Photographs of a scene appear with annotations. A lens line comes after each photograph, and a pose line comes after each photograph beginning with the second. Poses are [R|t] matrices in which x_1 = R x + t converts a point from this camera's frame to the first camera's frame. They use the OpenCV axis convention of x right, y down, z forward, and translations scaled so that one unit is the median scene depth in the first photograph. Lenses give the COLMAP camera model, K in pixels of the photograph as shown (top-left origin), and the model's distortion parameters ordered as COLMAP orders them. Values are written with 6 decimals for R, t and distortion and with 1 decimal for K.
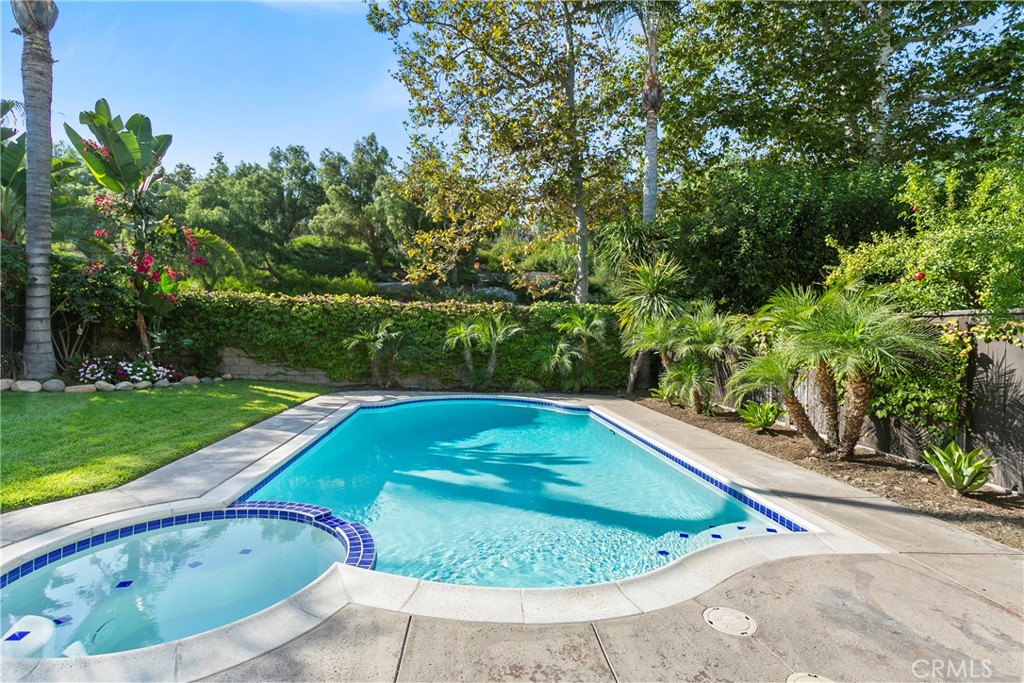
lens RADIAL K [[492.5, 0, 512.0], [0, 492.5, 341.5], [0, 0, 1]] dist [-0.001353, 0.001415]
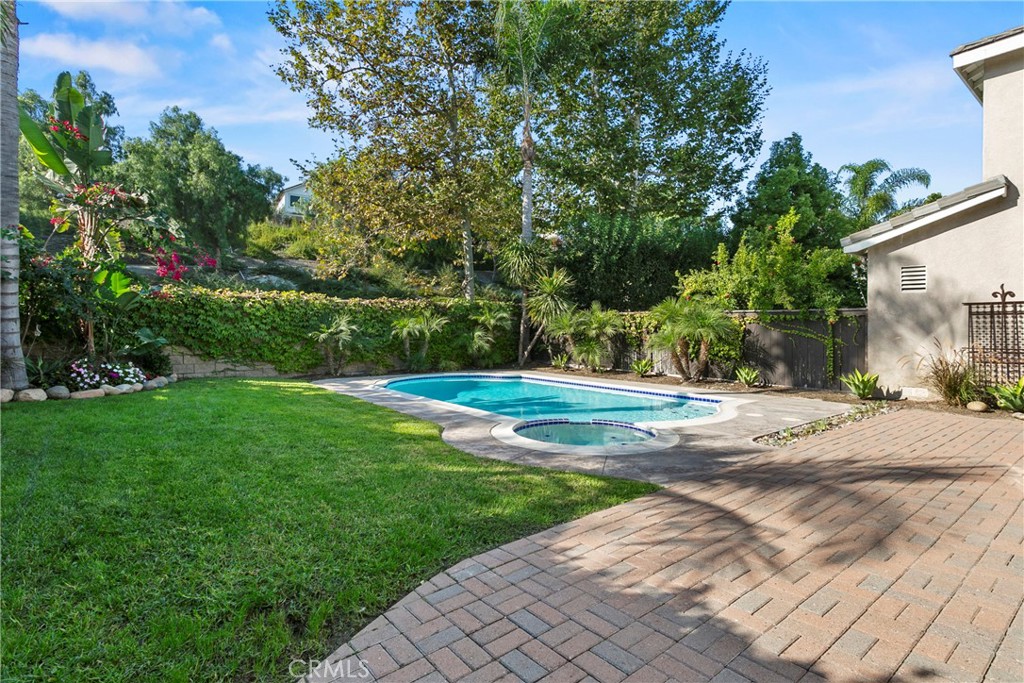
lens RADIAL K [[512.2, 0, 512.0], [0, 512.2, 341.5], [0, 0, 1]] dist [0.017287, -0.000664]
pose [[0.838981, -0.039165, 0.542749, -0.568579], [0.027081, 0.999176, 0.030239, -0.008426], [-0.543486, -0.010671, 0.839351, -0.194517]]
